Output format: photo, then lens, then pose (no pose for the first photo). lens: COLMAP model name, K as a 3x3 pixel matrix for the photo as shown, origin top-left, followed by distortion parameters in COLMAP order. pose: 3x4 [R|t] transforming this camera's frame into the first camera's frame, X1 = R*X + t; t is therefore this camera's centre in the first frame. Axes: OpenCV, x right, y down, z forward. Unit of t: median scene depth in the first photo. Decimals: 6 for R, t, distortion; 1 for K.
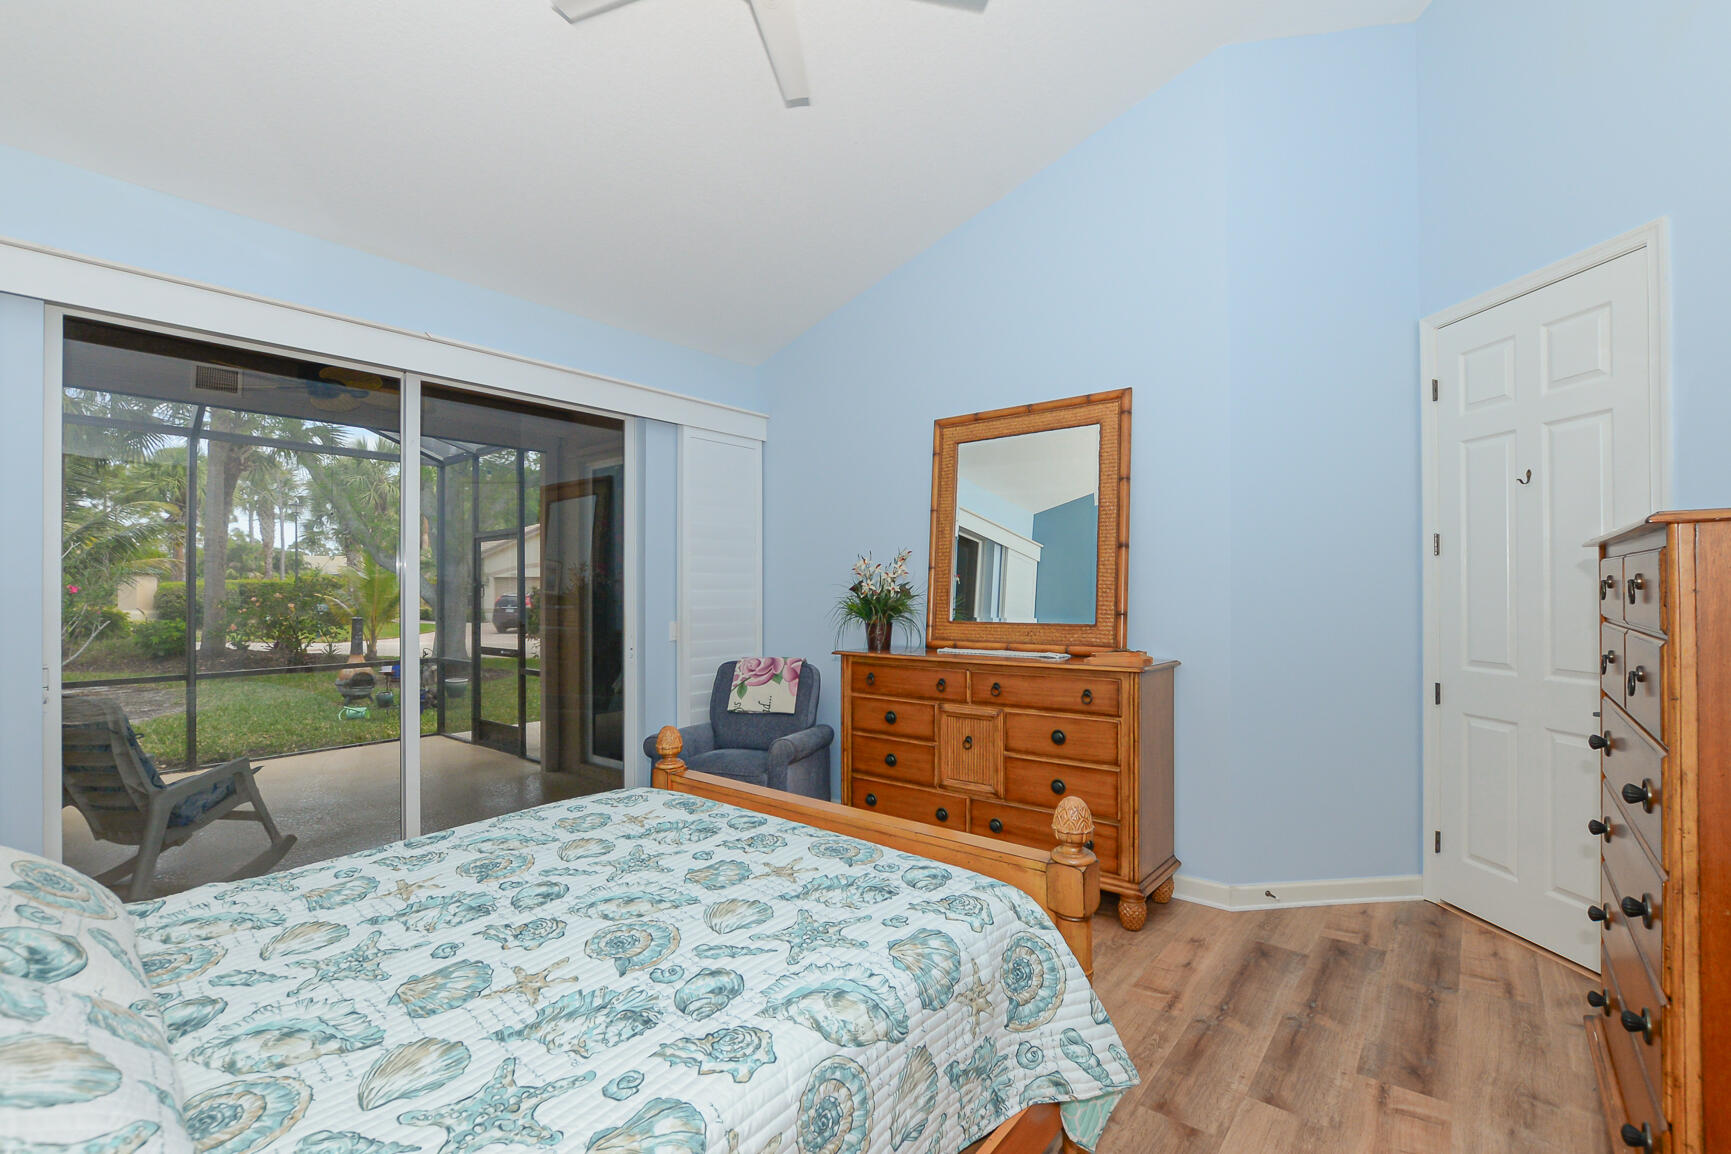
lens RADIAL K [[767.3, 0, 864.3], [0, 767.3, 590.1], [0, 0, 1]] dist [-0.031445, 0.001038]
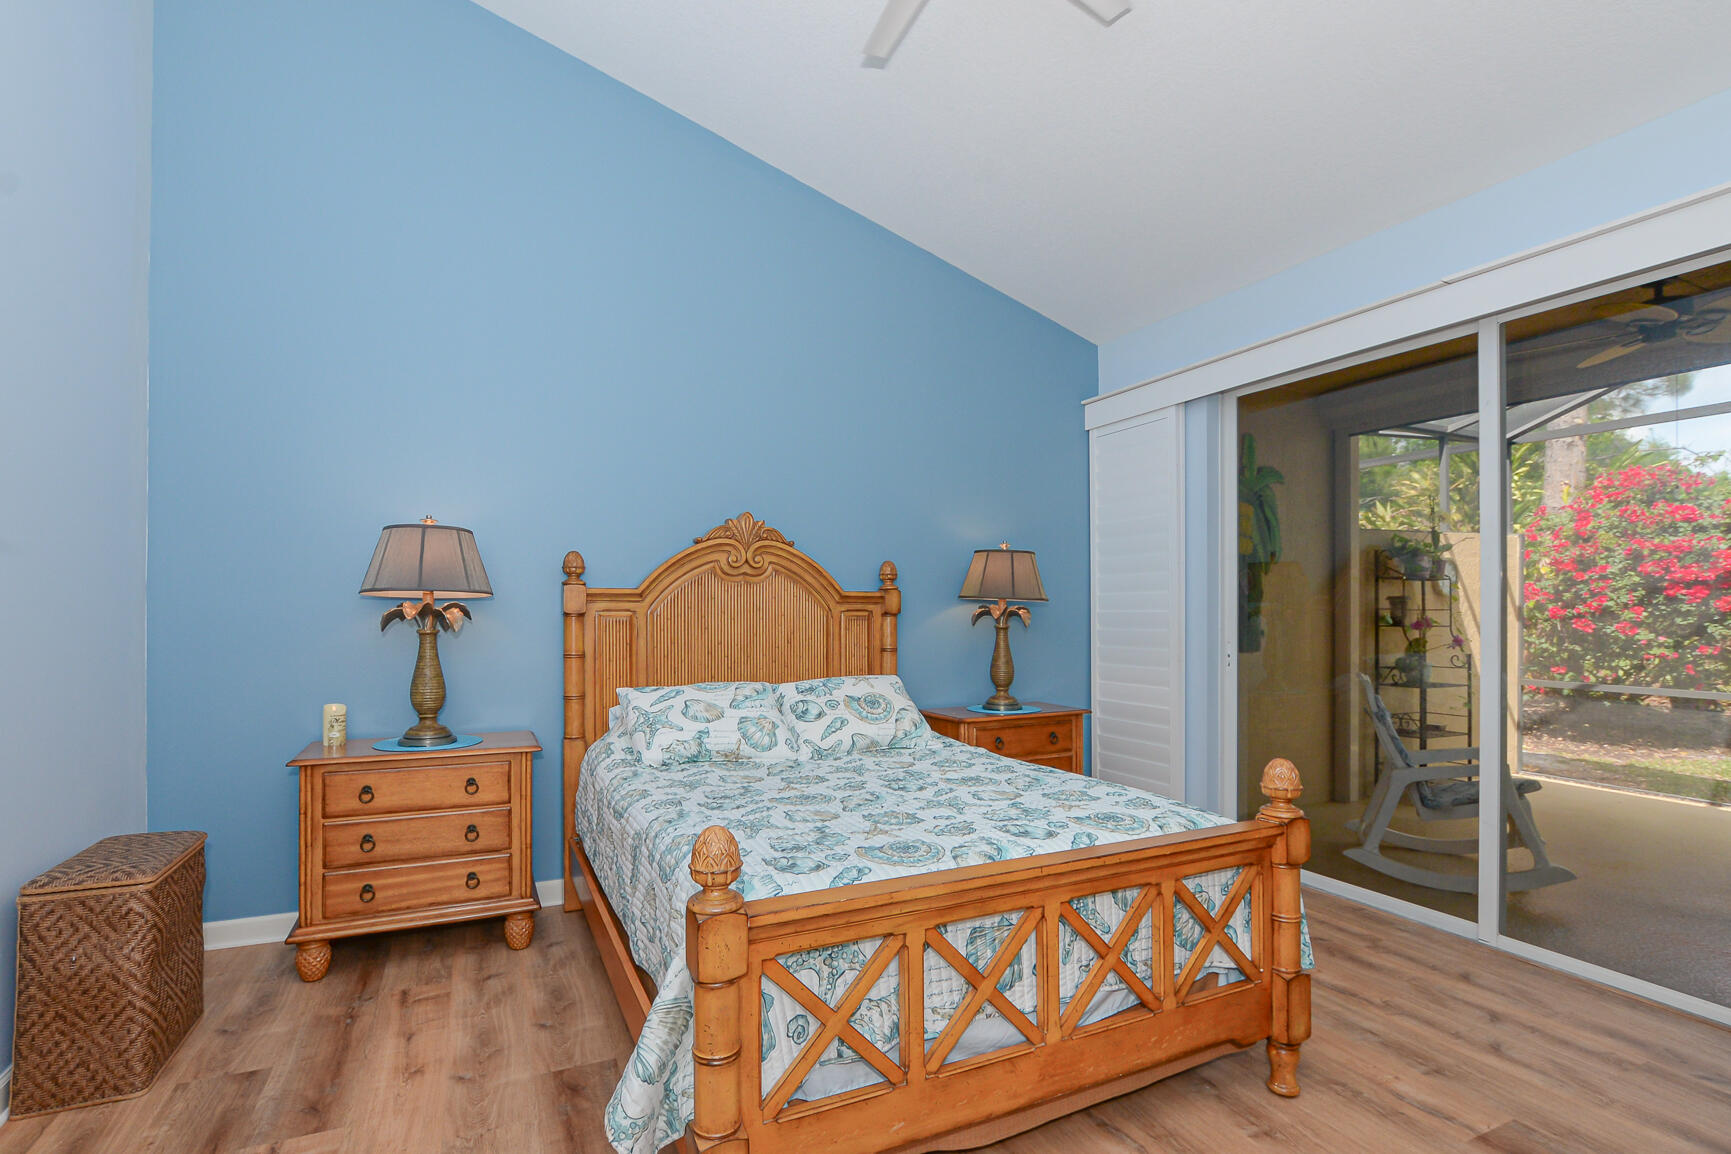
lens RADIAL K [[818.2, 0, 867.7], [0, 818.2, 583.1], [0, 0, 1]] dist [-0.008203, 0.000404]
pose [[-0.431647, -0.023084, -0.901747, 0.904695], [0.000409, 0.999667, -0.025786, 0.037022], [0.902043, -0.011500, -0.431494, 1.397706]]
